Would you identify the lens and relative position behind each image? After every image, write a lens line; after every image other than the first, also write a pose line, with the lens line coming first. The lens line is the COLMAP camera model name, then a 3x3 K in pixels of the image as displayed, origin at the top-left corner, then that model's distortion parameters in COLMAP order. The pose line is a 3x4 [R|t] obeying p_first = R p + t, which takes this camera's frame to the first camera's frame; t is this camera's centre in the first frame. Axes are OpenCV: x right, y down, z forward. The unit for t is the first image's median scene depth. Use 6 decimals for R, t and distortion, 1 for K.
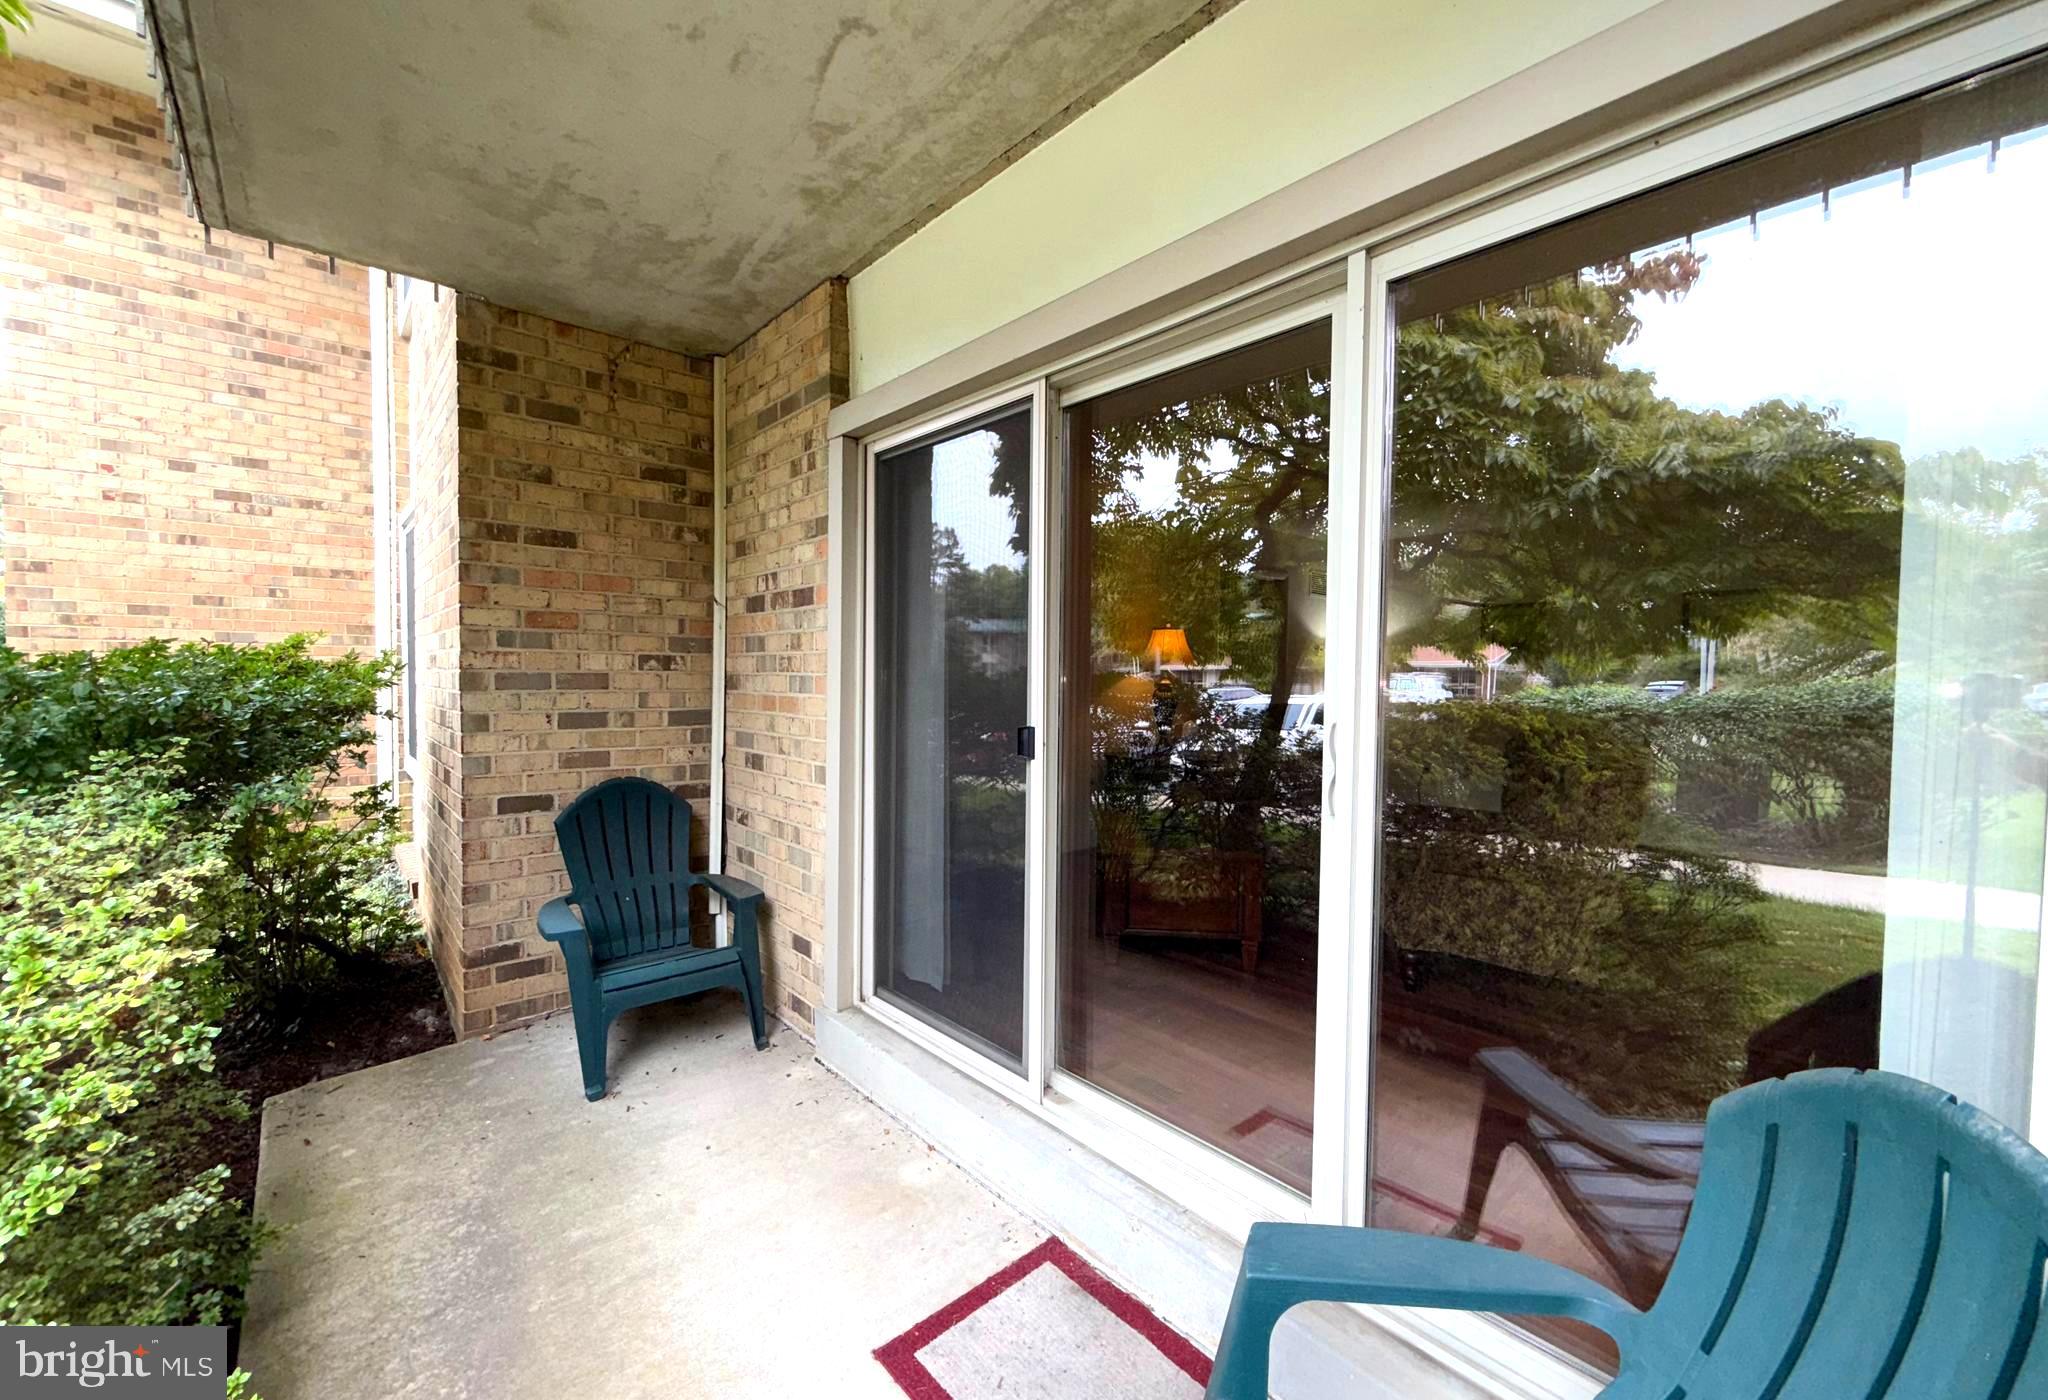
lens RADIAL K [[823.2, 0, 1018.4], [0, 823.2, 701.3], [0, 0, 1]] dist [-0.000865, -0.000101]
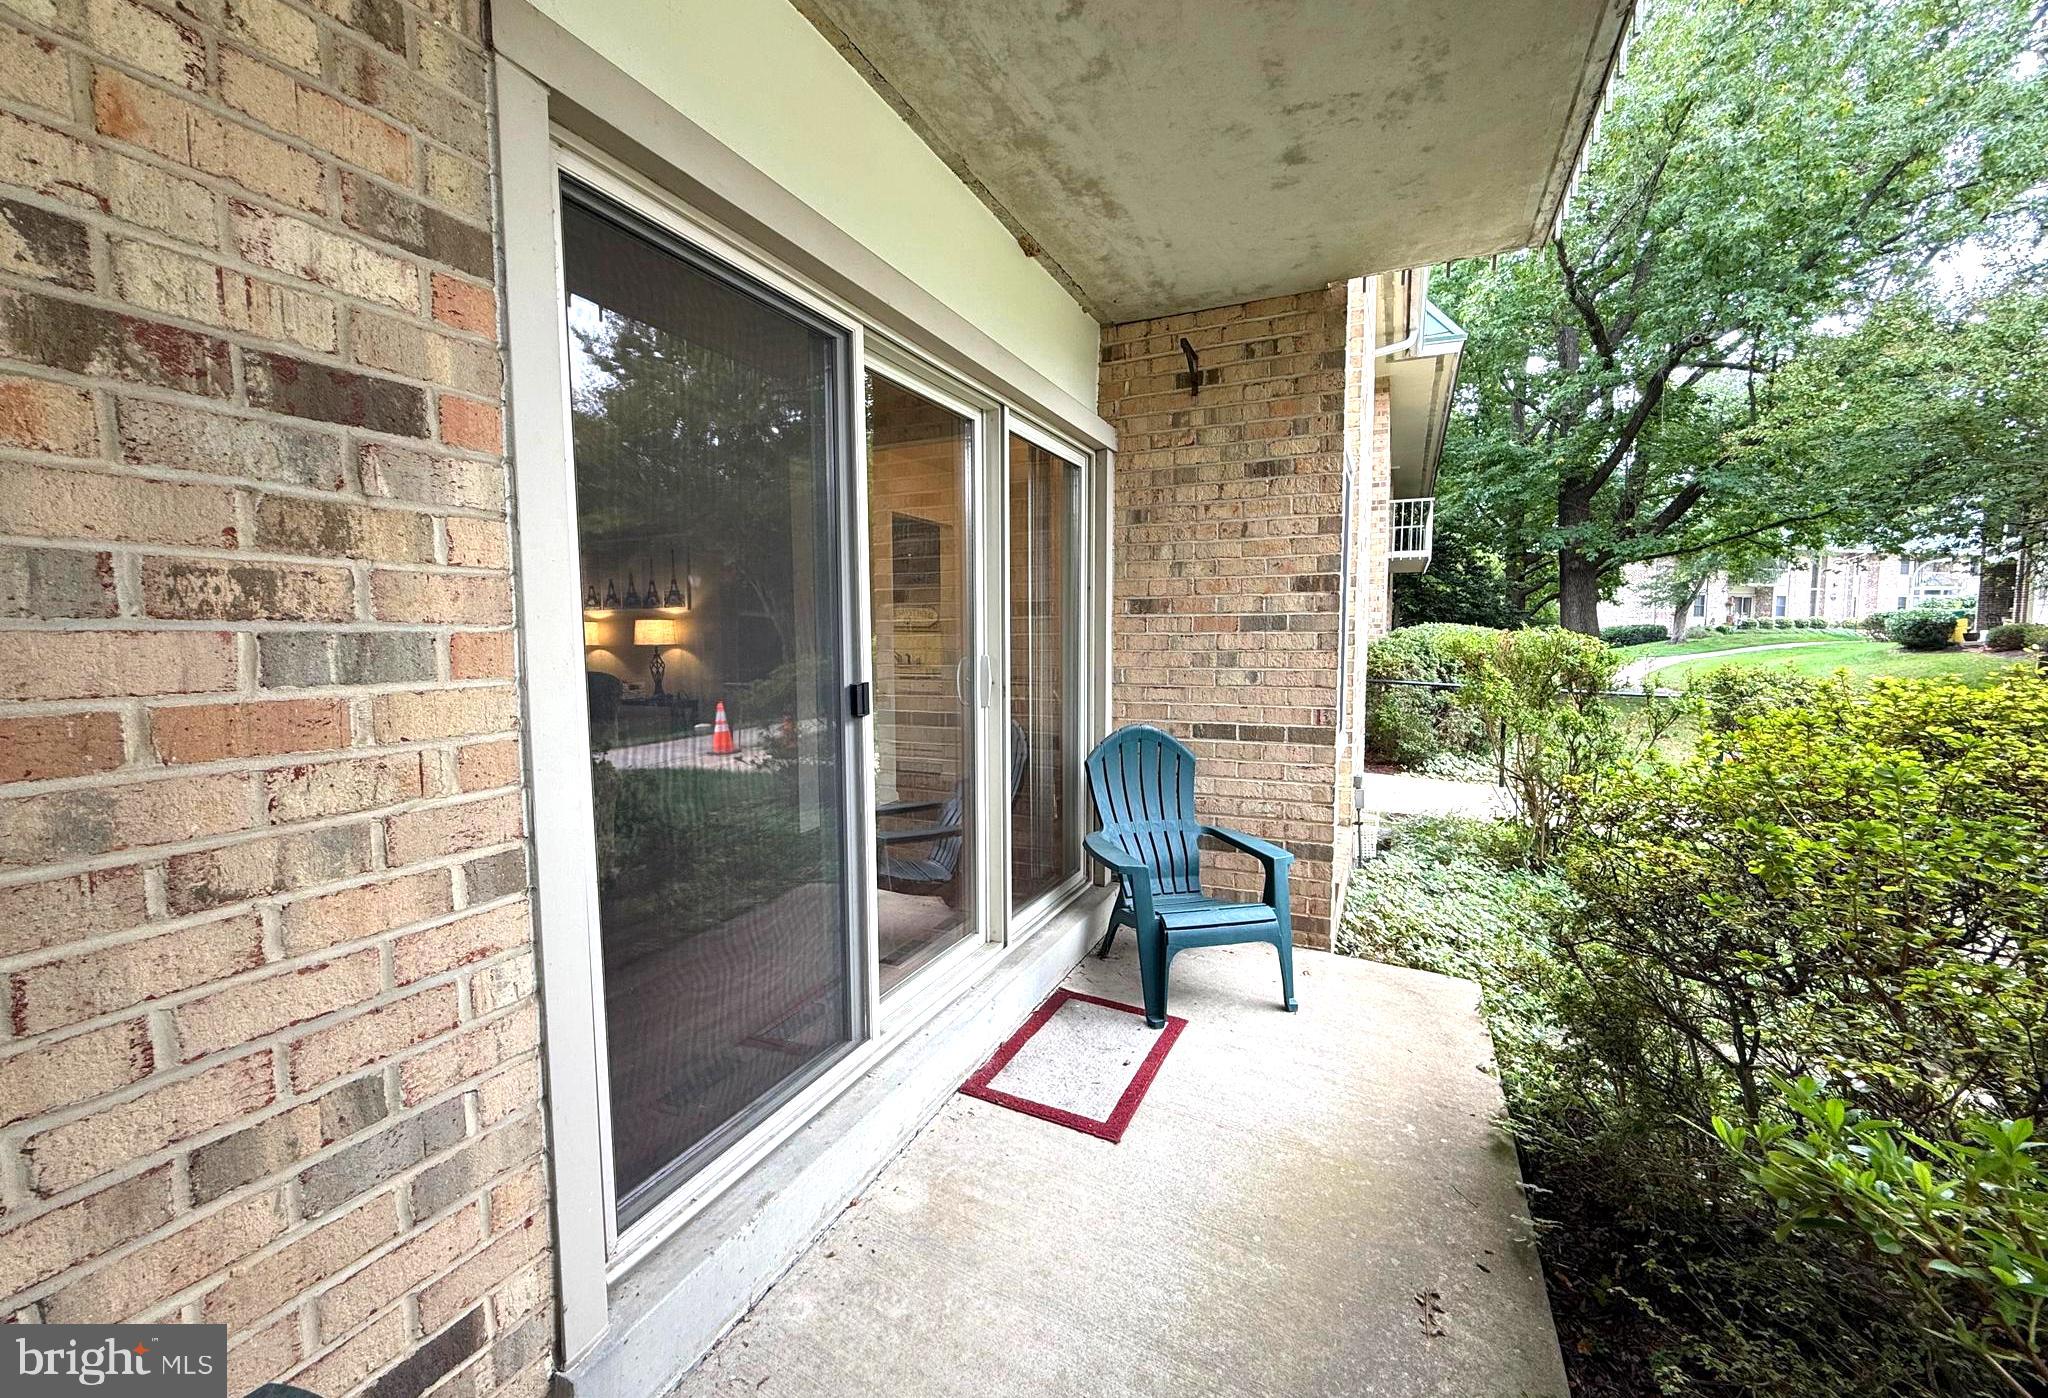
lens RADIAL K [[823.2, 0, 1018.3], [0, 823.2, 700.0], [0, 0, 1]] dist [-0.000865, -0.000101]
pose [[-0.412191, -0.077915, 0.907760, -0.691105], [0.033073, 0.994400, 0.100369, -0.028444], [-0.910497, 0.071394, -0.407306, 0.899634]]
